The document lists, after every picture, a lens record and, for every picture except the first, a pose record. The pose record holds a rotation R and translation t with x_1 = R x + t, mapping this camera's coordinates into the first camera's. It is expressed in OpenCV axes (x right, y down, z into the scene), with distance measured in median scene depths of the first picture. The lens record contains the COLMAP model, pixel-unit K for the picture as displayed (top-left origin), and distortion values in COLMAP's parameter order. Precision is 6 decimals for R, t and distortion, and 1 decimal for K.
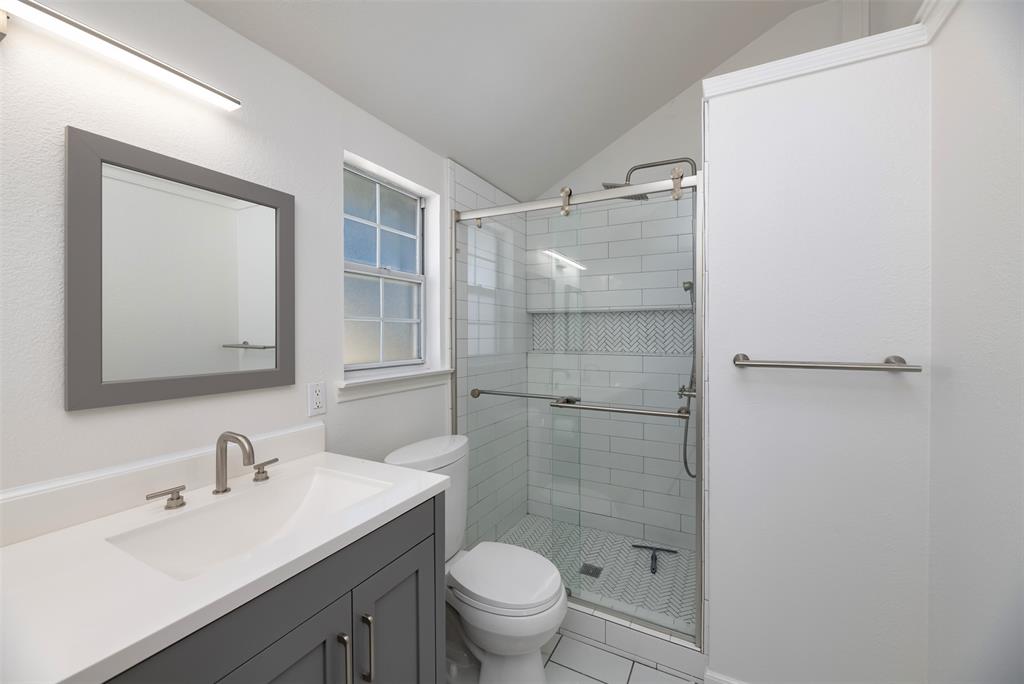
lens RADIAL K [[407.7, 0, 513.0], [0, 407.7, 333.2], [0, 0, 1]] dist [-0.002772, -0.000409]
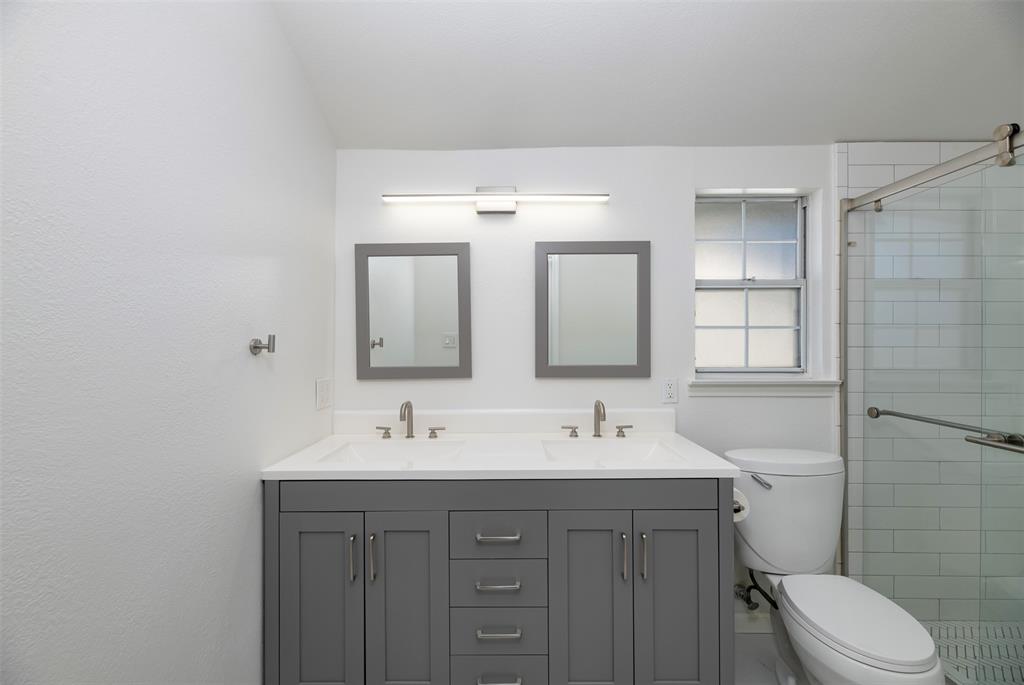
lens RADIAL K [[407.7, 0, 505.0], [0, 407.7, 344.2], [0, 0, 1]] dist [-0.002772, -0.000409]
pose [[0.457428, 0.005214, -0.889231, 0.314476], [0.000423, 0.999981, 0.006081, 0.003104], [0.889247, -0.003158, 0.457417, -0.047148]]
